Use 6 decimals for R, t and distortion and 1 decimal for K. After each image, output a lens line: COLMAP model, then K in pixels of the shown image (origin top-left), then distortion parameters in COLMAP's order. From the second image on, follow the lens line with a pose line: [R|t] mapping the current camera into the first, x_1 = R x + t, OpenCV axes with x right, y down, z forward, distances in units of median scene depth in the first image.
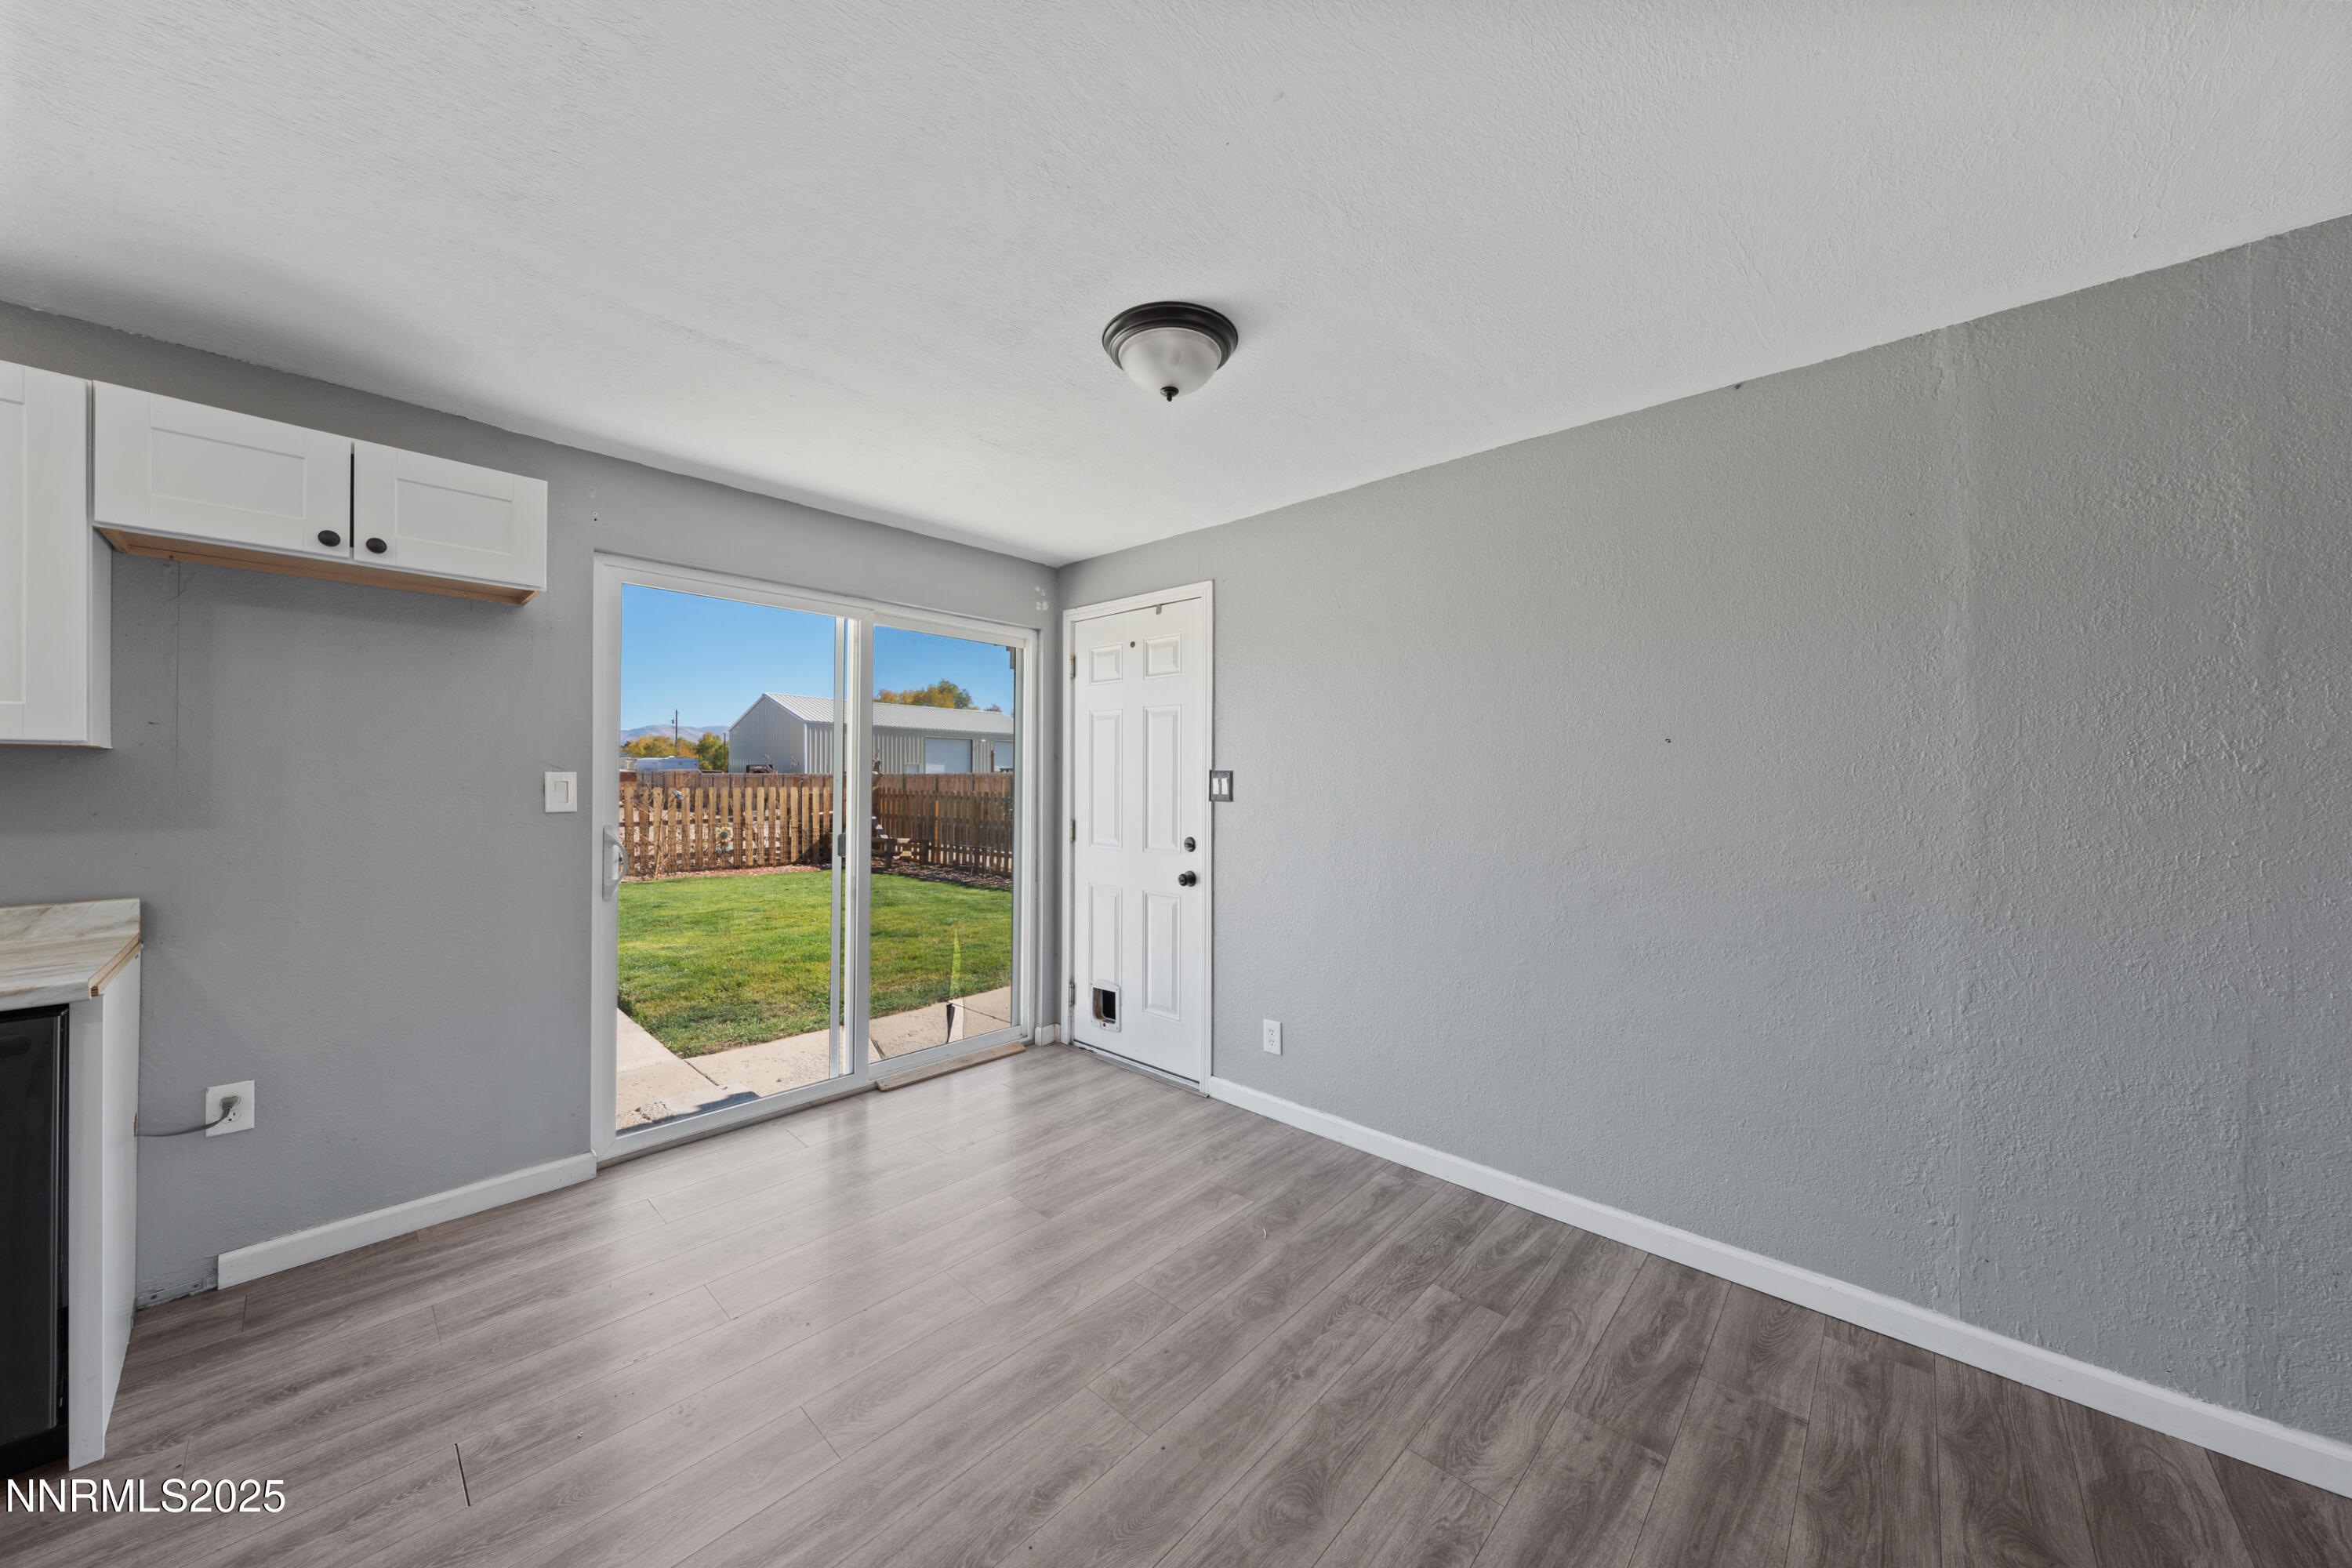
lens RADIAL K [[802.8, 0, 1170.2], [0, 802.8, 783.6], [0, 0, 1]] dist [-0.001797, -0.000079]
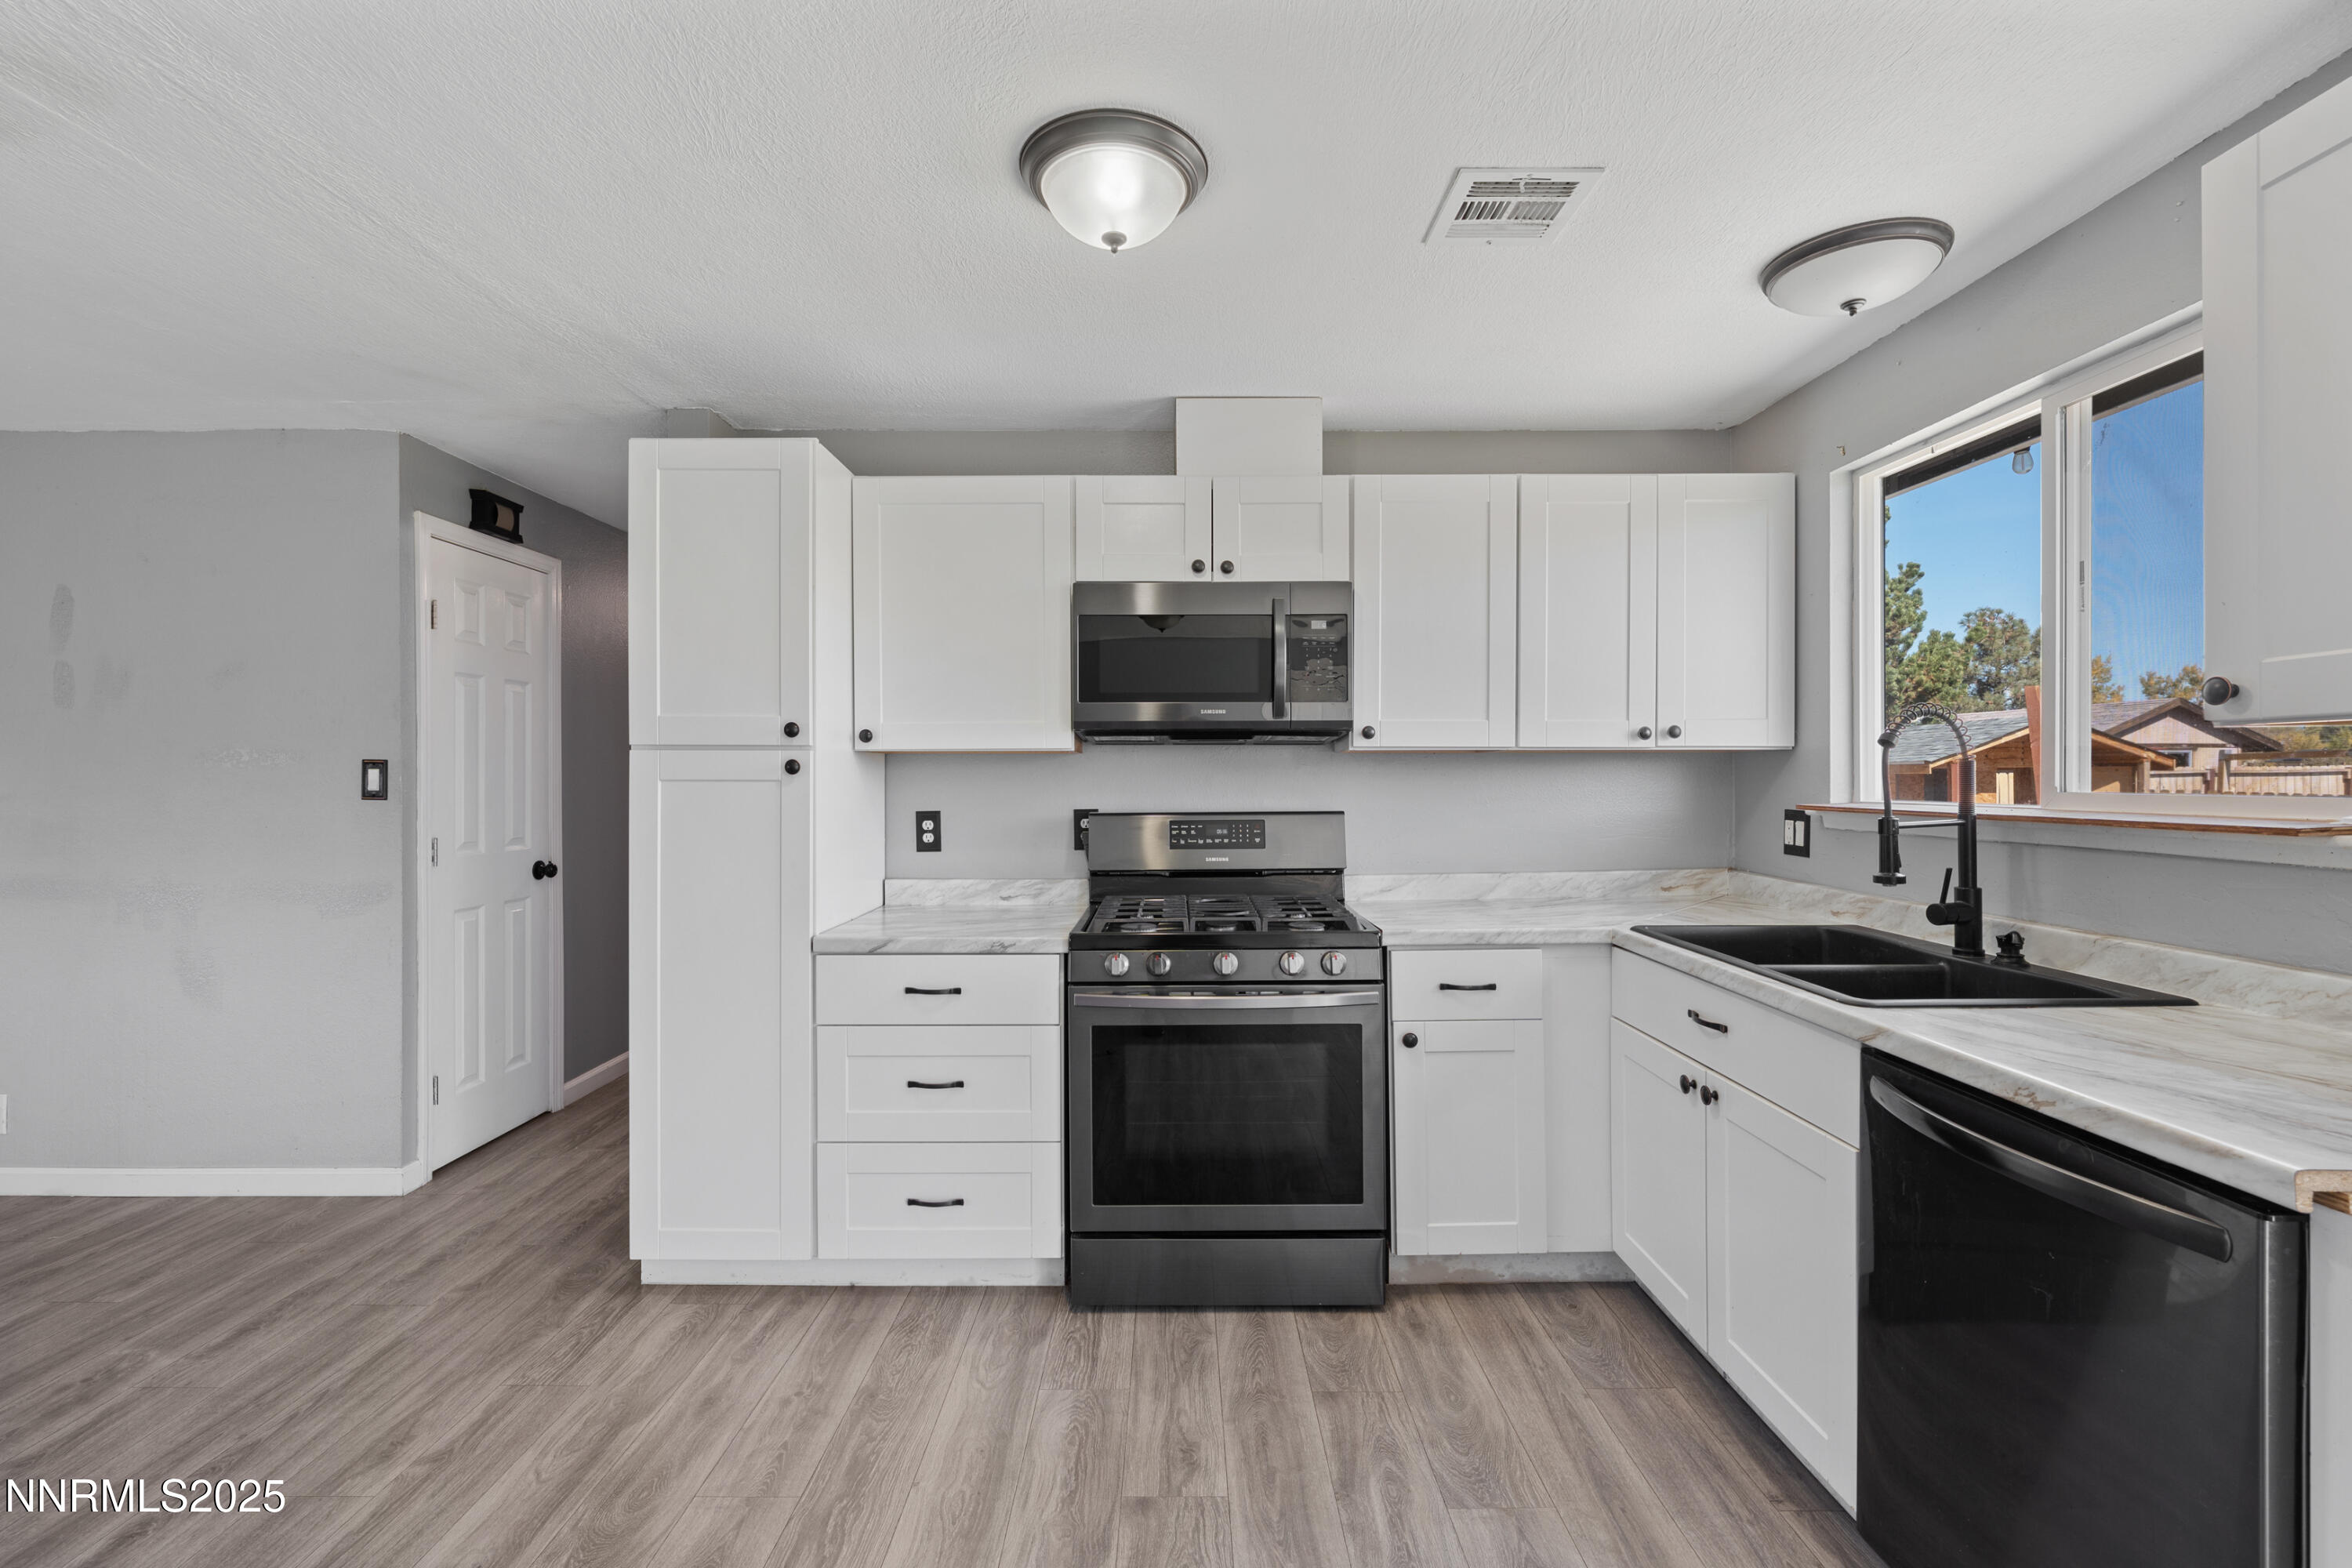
lens RADIAL K [[1016.9, 0, 1173.4], [0, 1016.9, 780.8], [0, 0, 1]] dist [-0.000586, 0.000054]
pose [[-0.735725, -0.000739, -0.677280, -0.168677], [-0.003315, 0.999991, 0.002510, -0.002032], [0.677273, 0.004092, -0.735721, 0.437868]]
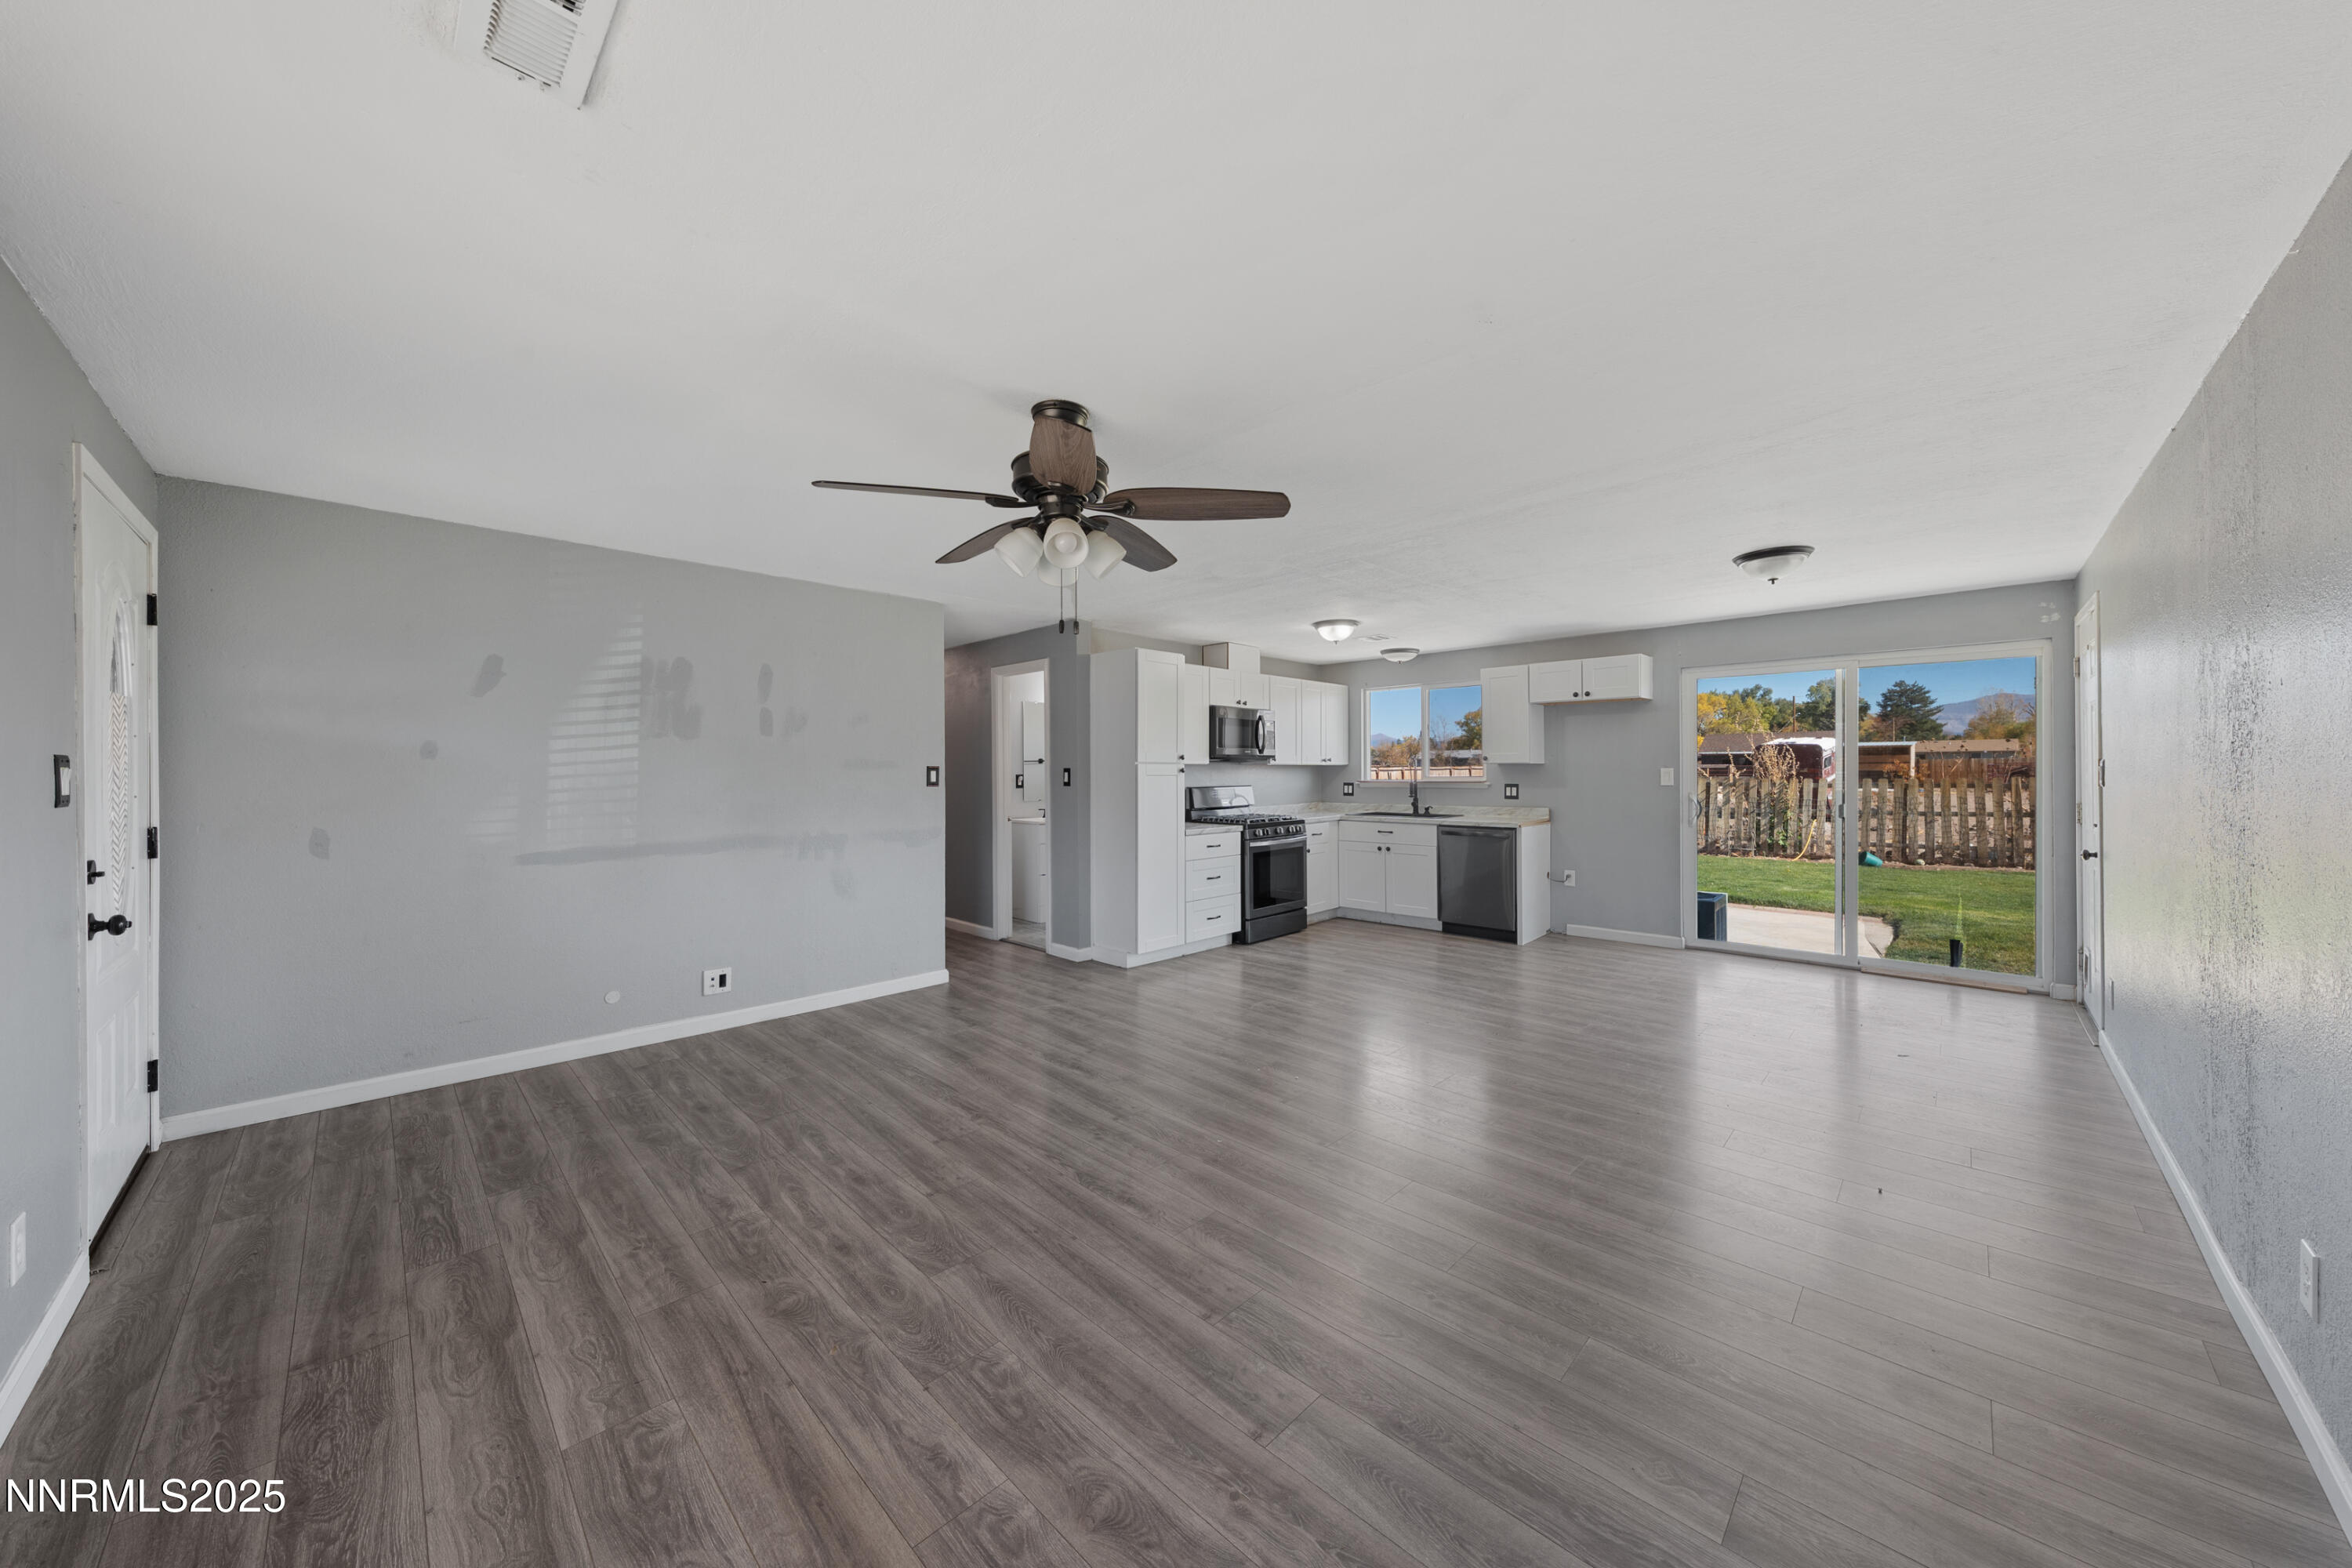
lens RADIAL K [[796.7, 0, 1170.9], [0, 796.7, 775.5], [0, 0, 1]] dist [-0.002027, -0.000064]
pose [[-0.032720, -0.001344, -0.999464, 1.196624], [0.003384, 0.999993, -0.001456, 0.003787], [0.999459, -0.003430, -0.032715, -0.269898]]
